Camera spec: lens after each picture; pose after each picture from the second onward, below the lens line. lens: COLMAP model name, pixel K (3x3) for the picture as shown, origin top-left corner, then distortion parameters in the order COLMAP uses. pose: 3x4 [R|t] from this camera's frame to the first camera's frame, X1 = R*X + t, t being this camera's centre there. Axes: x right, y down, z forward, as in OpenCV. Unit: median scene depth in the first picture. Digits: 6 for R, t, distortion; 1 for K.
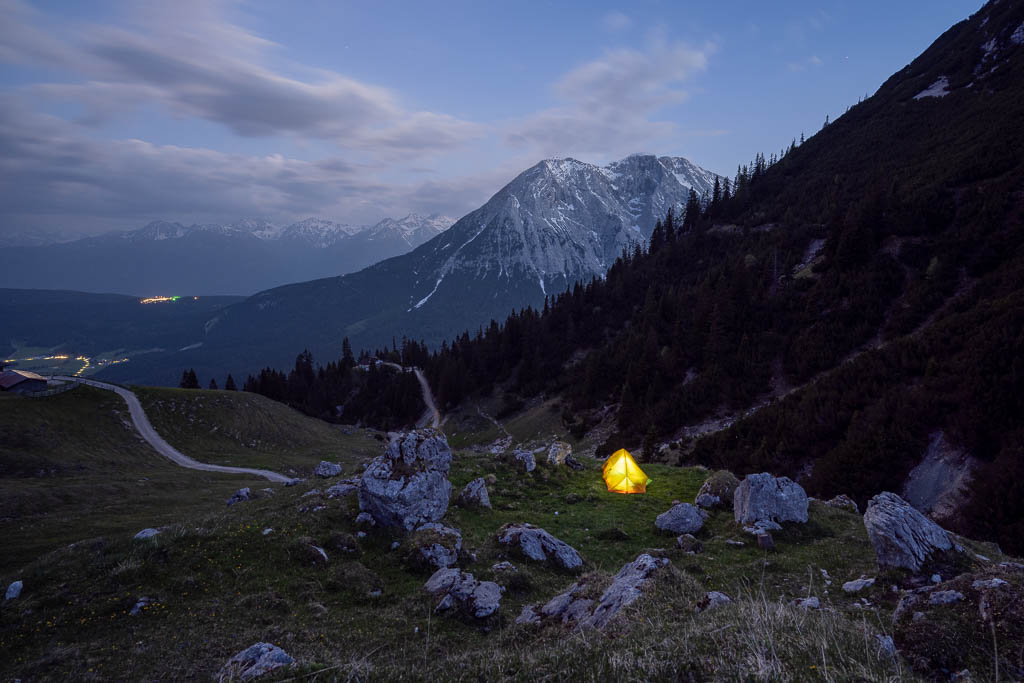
lens RADIAL K [[521.0, 0, 567.3], [0, 521.0, 319.7], [0, 0, 1]] dist [-0.000589, 0.000023]
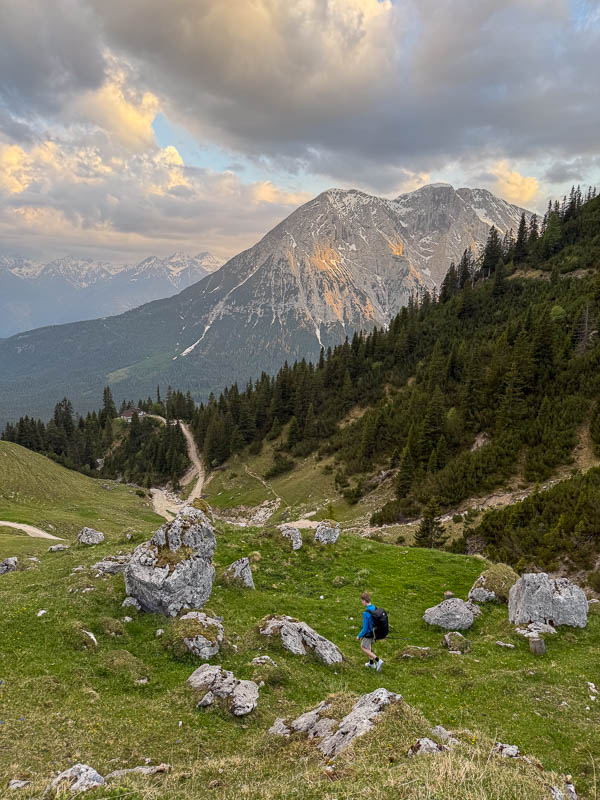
lens RADIAL K [[564.9, 0, 299.1], [0, 564.9, 404.1], [0, 0, 1]] dist [0.181153, -0.380171]
pose [[0.996443, 0.031607, -0.078119, 0.000551], [-0.027211, 0.998020, 0.056710, -0.002617], [0.079757, -0.054383, 0.995330, -0.002567]]
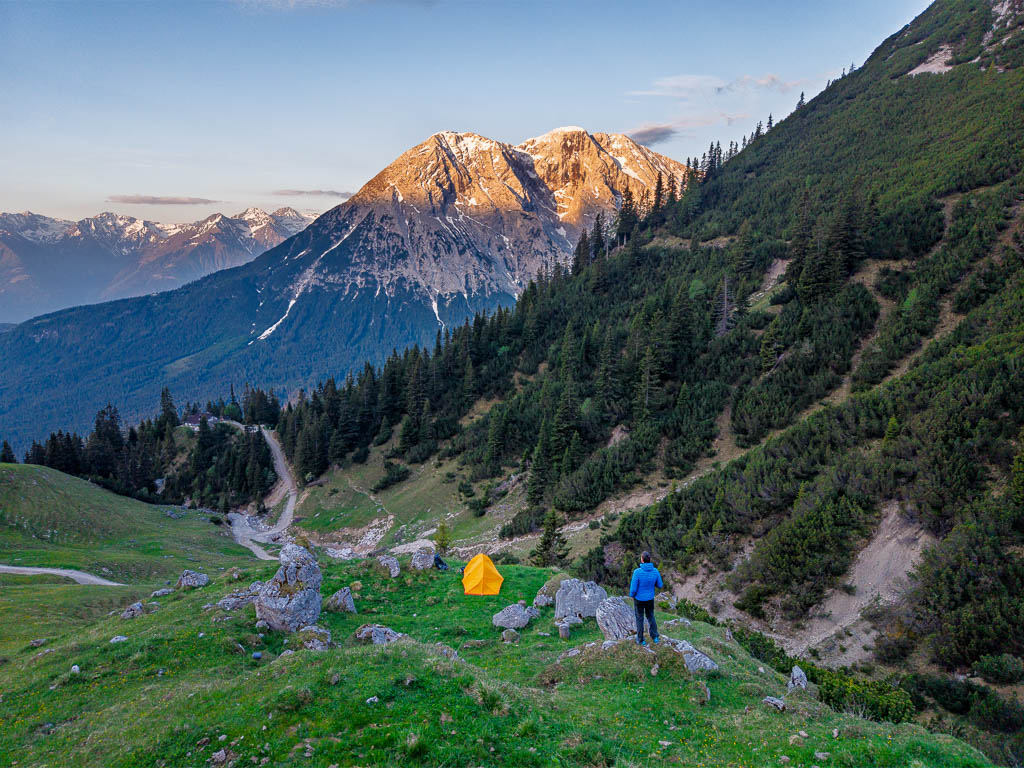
lens RADIAL K [[695.2, 0, 515.7], [0, 695.2, 385.7], [0, 0, 1]] dist [0.071456, -0.094916]
pose [[0.997800, -0.008678, 0.065730, 0.005971], [0.005668, 0.998933, 0.045832, -0.011466], [-0.066058, -0.045359, 0.996784, -0.030073]]
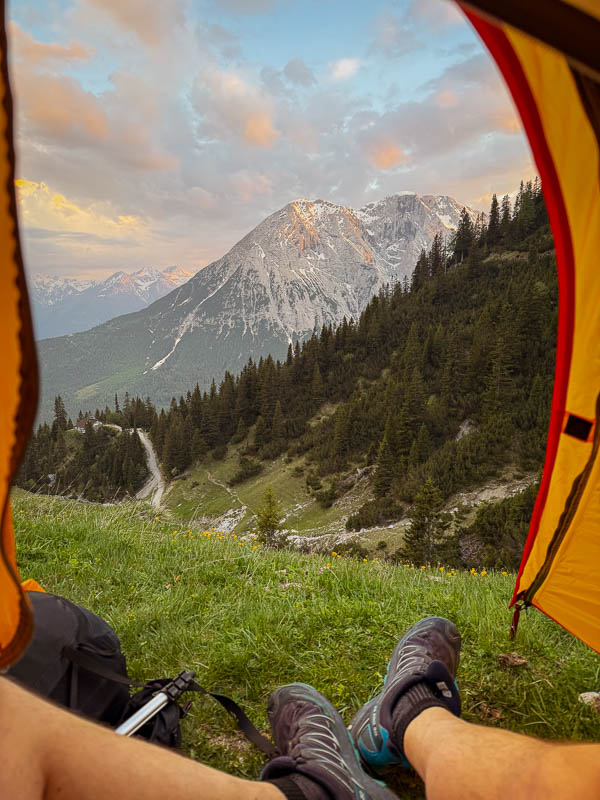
lens RADIAL K [[564.9, 0, 299.1], [0, 564.9, 404.1], [0, 0, 1]] dist [0.181153, -0.380171]
pose [[0.999342, -0.009274, -0.035053, 0.007719], [0.010606, 0.999221, 0.038019, 0.018868], [0.034673, -0.038366, 0.998662, 0.069805]]
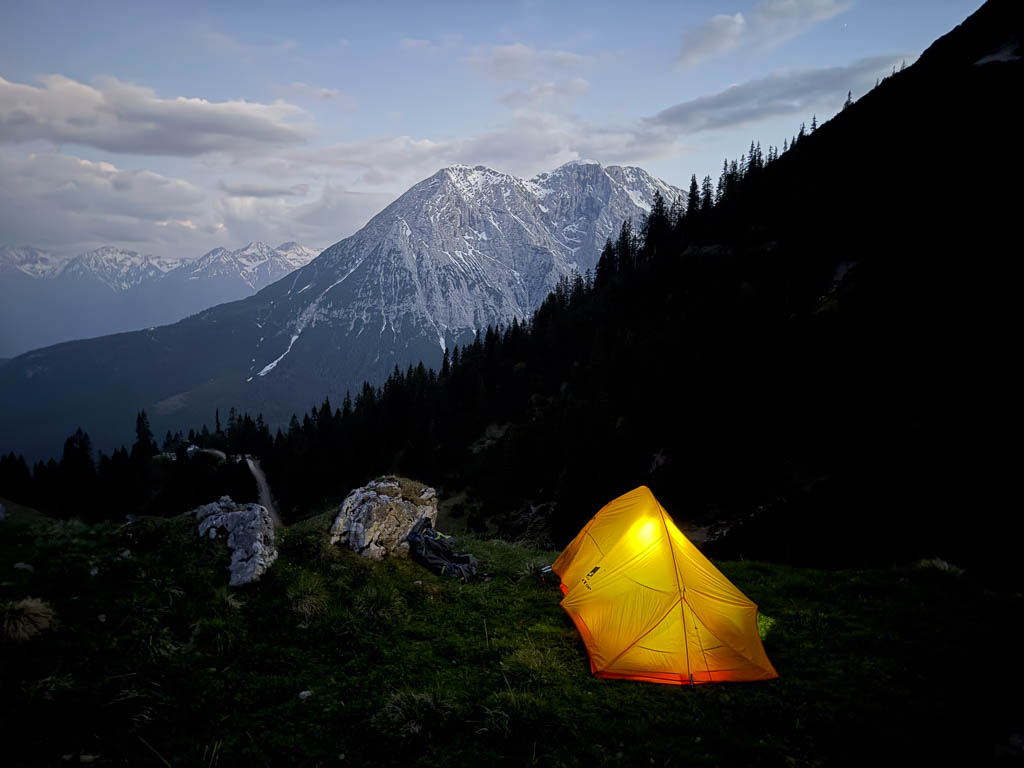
lens RADIAL K [[723.0, 0, 509.5], [0, 723.0, 381.5], [0, 0, 1]] dist [0.181153, -0.380171]
pose [[0.999048, 0.000730, 0.043620, 0.002189], [0.000000, 0.999860, -0.016748, 0.014297], [-0.043626, 0.016732, 0.998908, 0.046245]]
